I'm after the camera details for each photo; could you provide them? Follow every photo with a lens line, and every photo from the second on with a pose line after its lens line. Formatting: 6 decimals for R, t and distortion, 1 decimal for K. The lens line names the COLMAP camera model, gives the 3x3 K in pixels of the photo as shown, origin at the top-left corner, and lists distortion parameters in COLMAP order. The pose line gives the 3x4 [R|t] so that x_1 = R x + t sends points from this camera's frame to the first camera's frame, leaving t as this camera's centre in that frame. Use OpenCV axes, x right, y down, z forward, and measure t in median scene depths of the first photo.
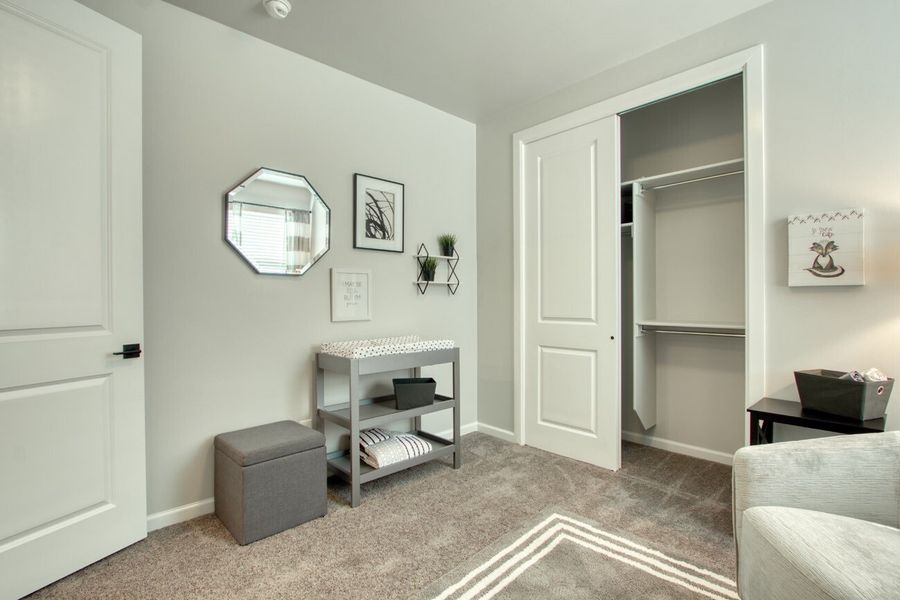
lens RADIAL K [[427.1, 0, 446.9], [0, 427.1, 302.2], [0, 0, 1]] dist [-0.006230, -0.001008]
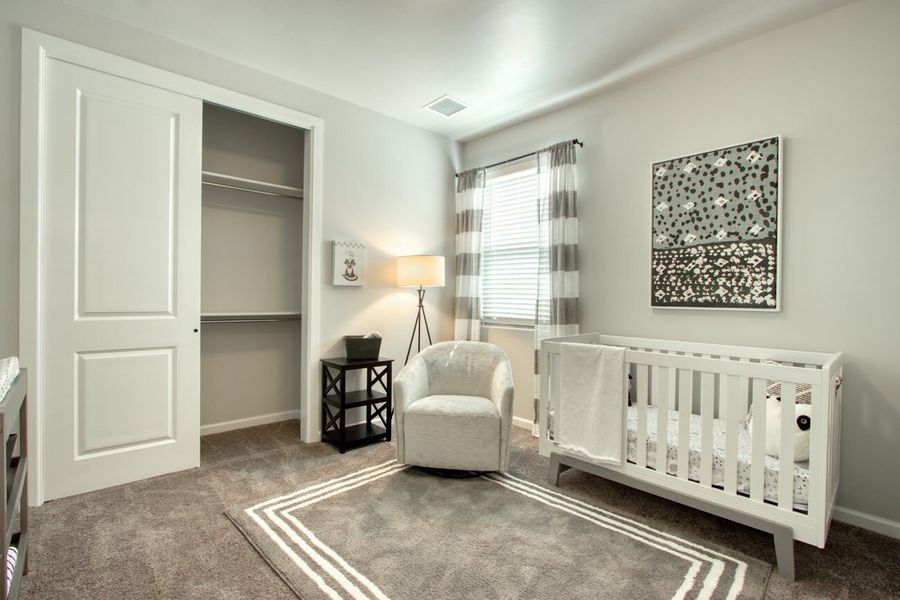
lens RADIAL K [[427.1, 0, 454.2], [0, 427.1, 301.6], [0, 0, 1]] dist [-0.006230, -0.001008]
pose [[-0.009087, -0.008728, 0.999921, -0.690113], [-0.010418, 0.999908, 0.008633, 0.004877], [-0.999904, -0.010339, -0.009178, 0.510923]]
